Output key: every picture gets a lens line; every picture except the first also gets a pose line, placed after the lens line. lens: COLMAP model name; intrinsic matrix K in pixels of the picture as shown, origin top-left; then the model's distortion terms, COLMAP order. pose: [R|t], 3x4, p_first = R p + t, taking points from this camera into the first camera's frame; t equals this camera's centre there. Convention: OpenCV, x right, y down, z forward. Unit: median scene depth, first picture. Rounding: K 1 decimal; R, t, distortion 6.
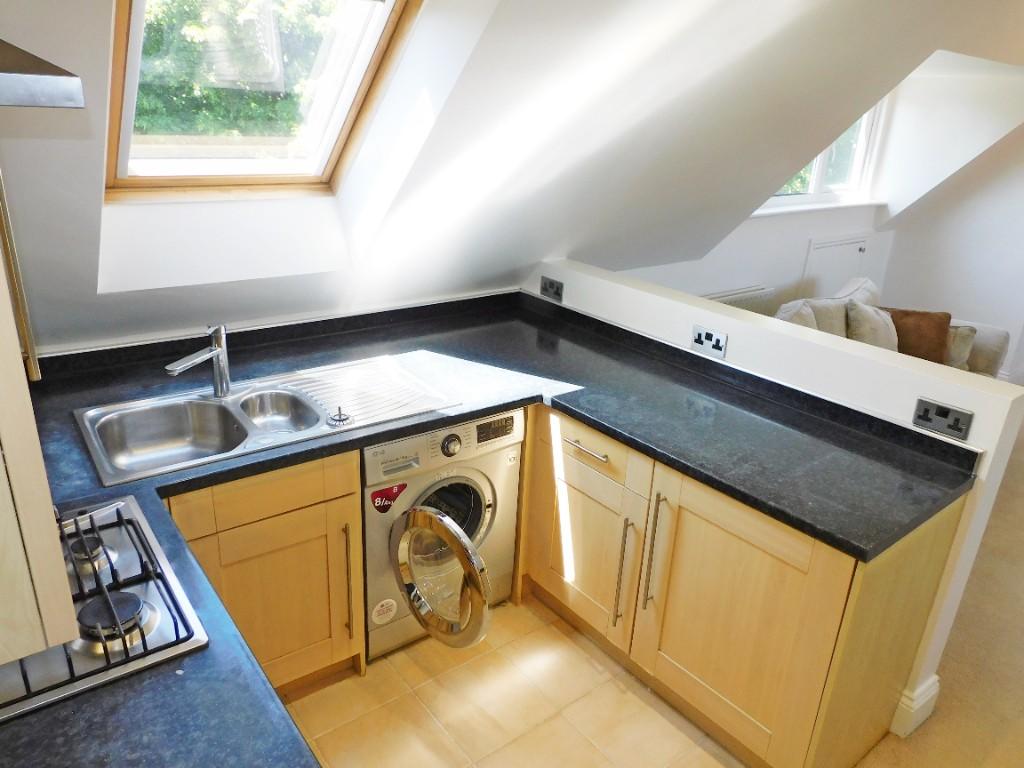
lens RADIAL K [[731.4, 0, 521.8], [0, 731.4, 379.7], [0, 0, 1]] dist [-0.008431, 0.004253]
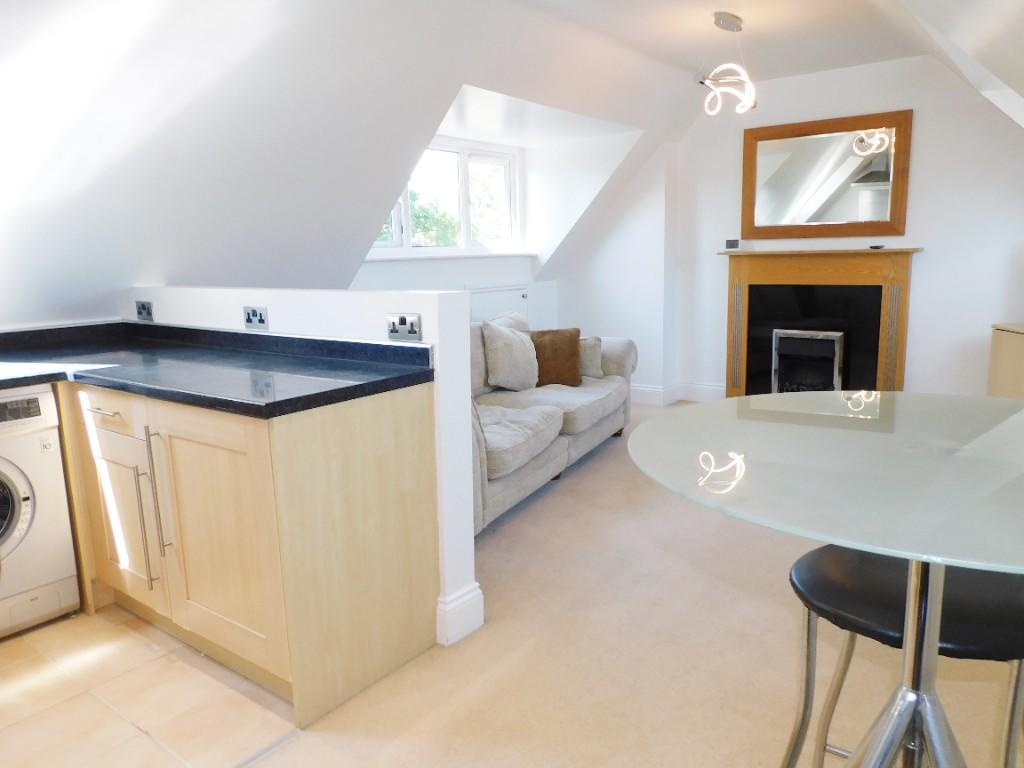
lens RADIAL K [[731.4, 0, 513.5], [0, 731.4, 379.7], [0, 0, 1]] dist [-0.008431, 0.004253]
pose [[0.965715, -0.107538, 0.236285, 0.360718], [0.148973, 0.974953, -0.165147, 0.270274], [-0.212607, 0.194685, 0.957547, -0.085842]]
